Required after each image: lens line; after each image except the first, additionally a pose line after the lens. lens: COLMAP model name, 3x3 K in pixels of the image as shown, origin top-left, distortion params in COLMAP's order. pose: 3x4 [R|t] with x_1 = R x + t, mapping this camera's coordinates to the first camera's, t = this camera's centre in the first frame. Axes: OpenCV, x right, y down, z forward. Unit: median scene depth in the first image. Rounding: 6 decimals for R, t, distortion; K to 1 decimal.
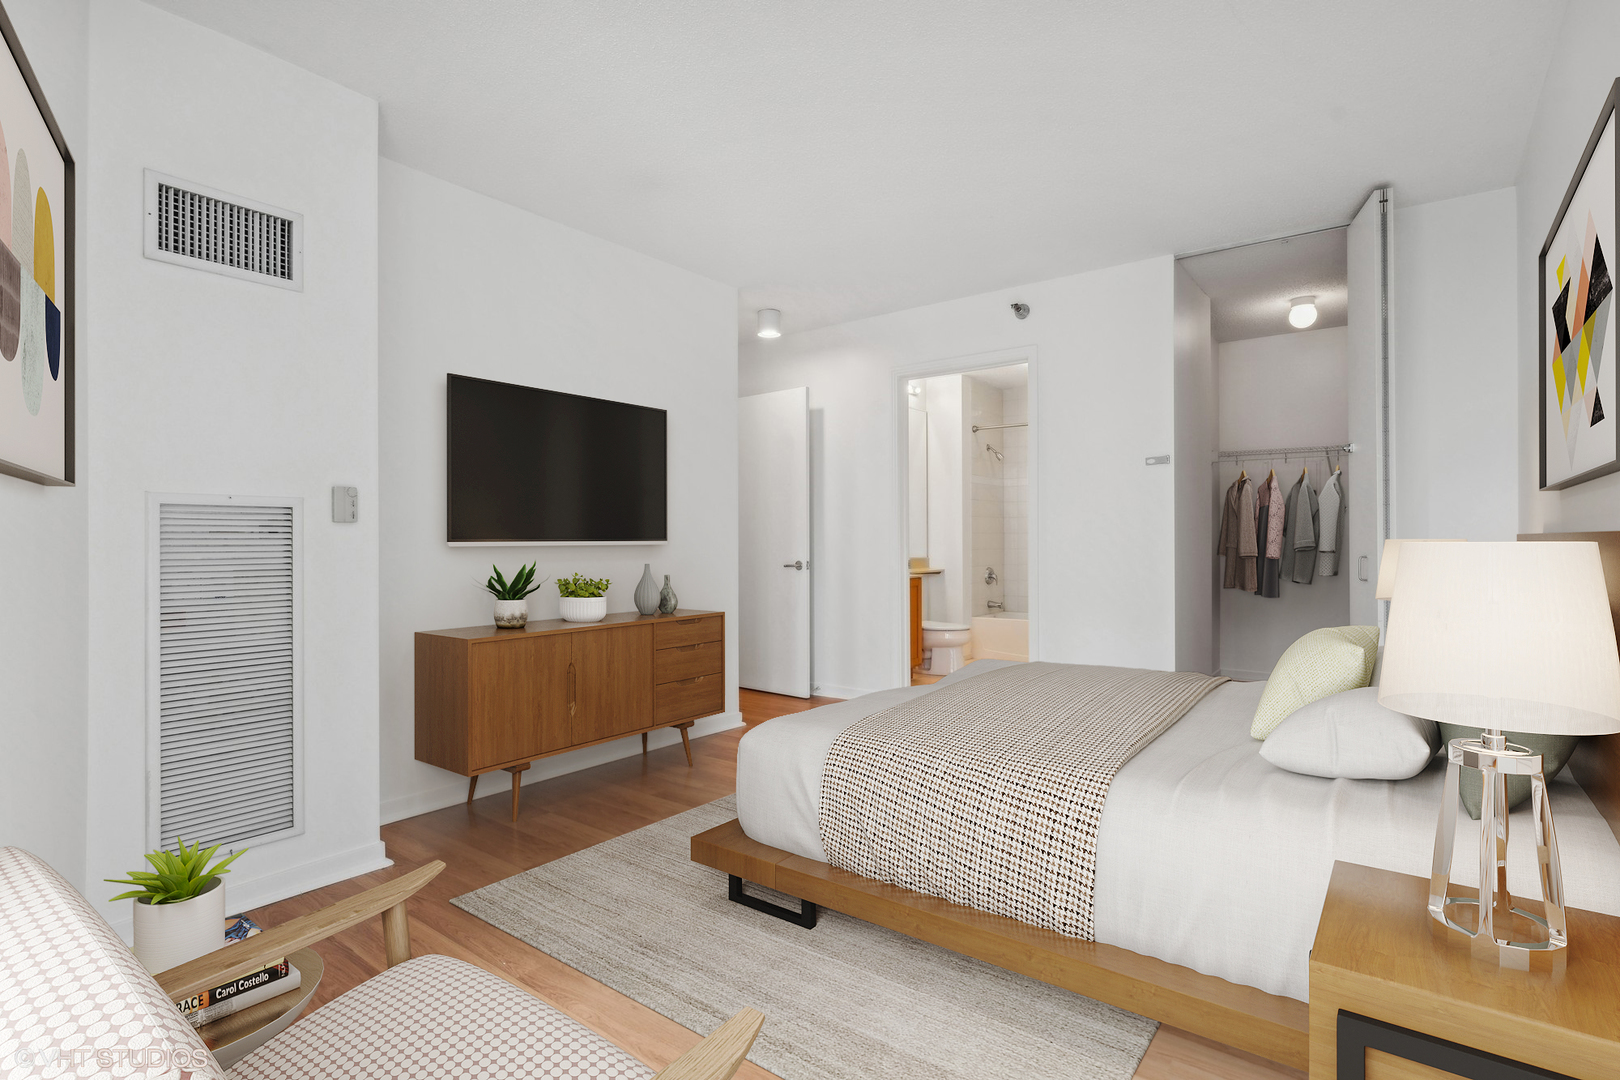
lens RADIAL K [[774.3, 0, 812.1], [0, 774.3, 541.3], [0, 0, 1]] dist [0.000247, -0.000125]
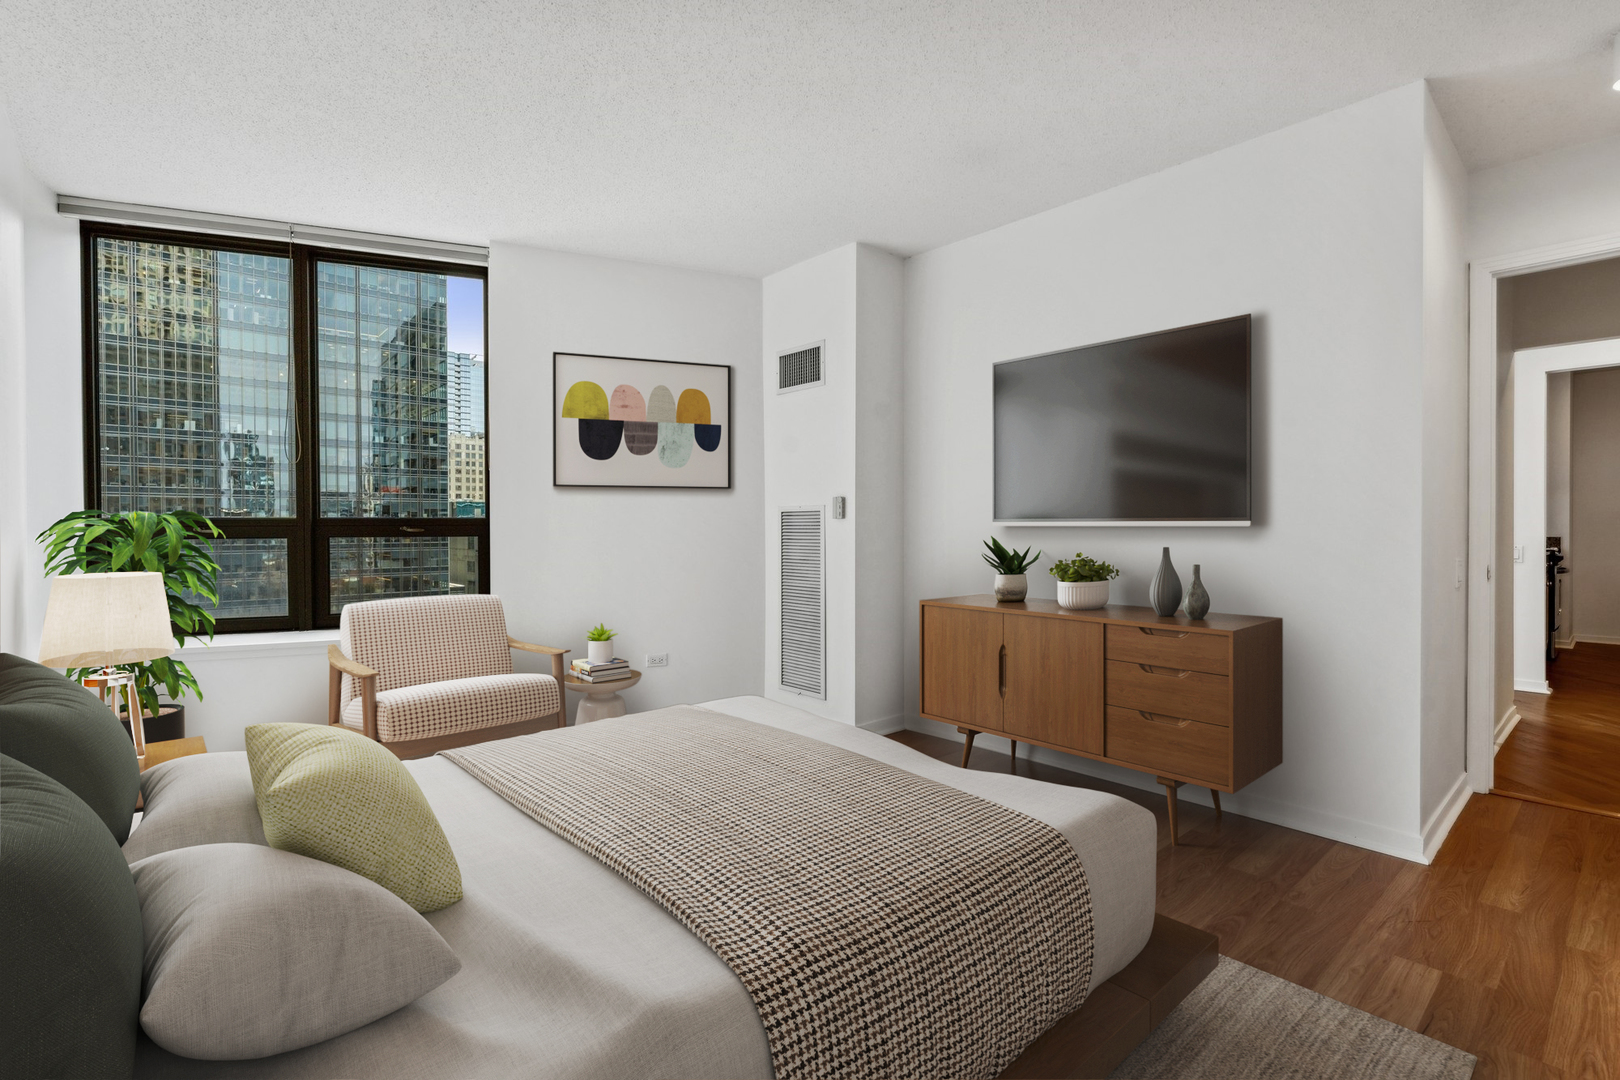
lens RADIAL K [[770.5, 0, 792.3], [0, 770.5, 536.4], [0, 0, 1]] dist [0.002831, 0.003532]
pose [[-0.168808, 0.011679, -0.985580, 0.688357], [0.008595, 0.999909, 0.010376, 0.008717], [0.985611, -0.006720, -0.168894, 0.911574]]
